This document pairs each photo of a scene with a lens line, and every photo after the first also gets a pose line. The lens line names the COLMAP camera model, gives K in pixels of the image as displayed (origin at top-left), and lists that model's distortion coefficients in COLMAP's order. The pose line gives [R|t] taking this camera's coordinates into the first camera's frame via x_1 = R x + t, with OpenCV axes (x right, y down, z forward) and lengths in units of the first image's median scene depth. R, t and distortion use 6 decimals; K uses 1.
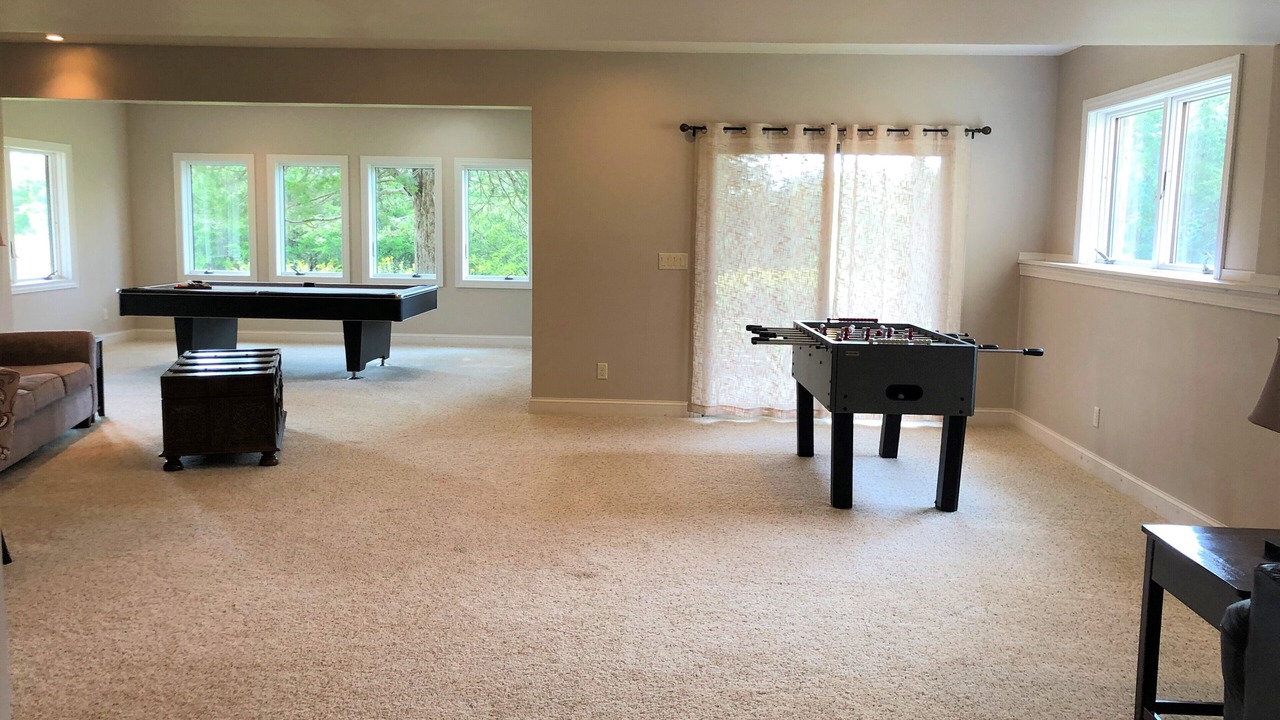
lens RADIAL K [[1056.1, 0, 652.2], [0, 1056.1, 362.4], [0, 0, 1]] dist [0.103562, -0.197267]
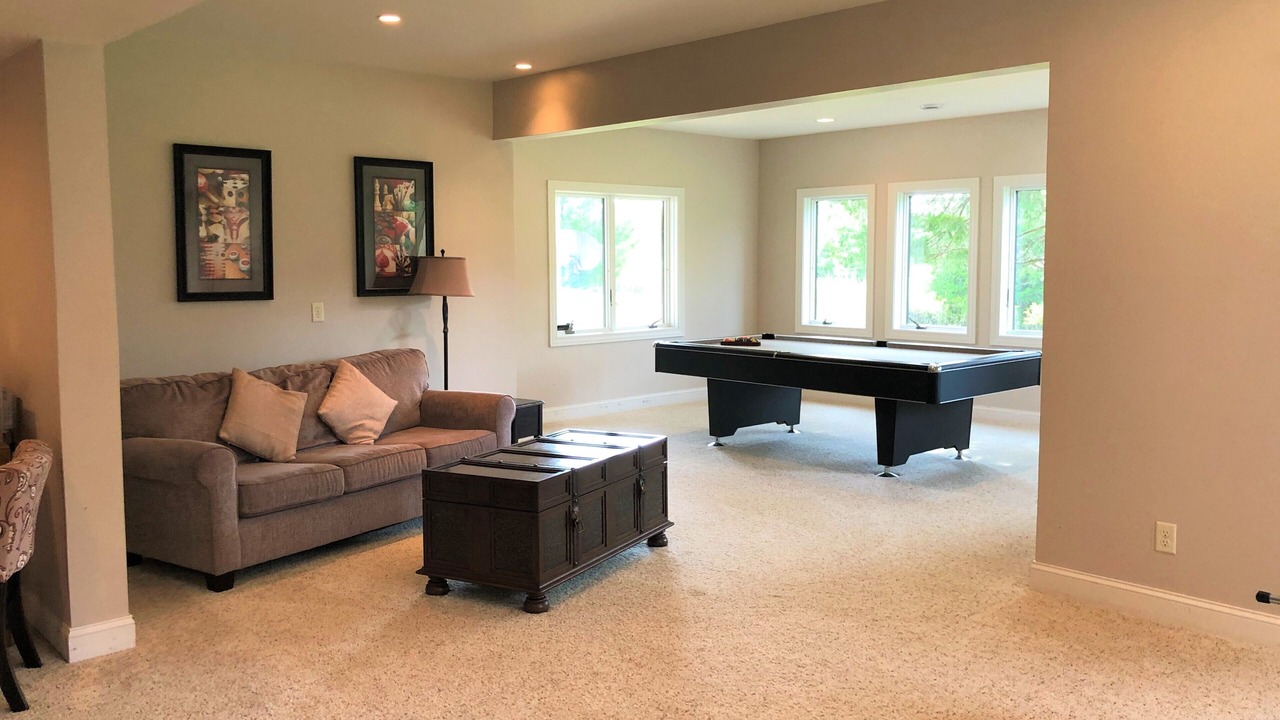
lens RADIAL K [[1056.1, 0, 652.2], [0, 1056.1, 362.4], [0, 0, 1]] dist [0.103562, -0.197267]
pose [[0.703728, 0.055030, -0.708335, 0.121260], [-0.081089, 0.996702, -0.003129, -0.046816], [0.705827, 0.059640, 0.705869, 0.356235]]
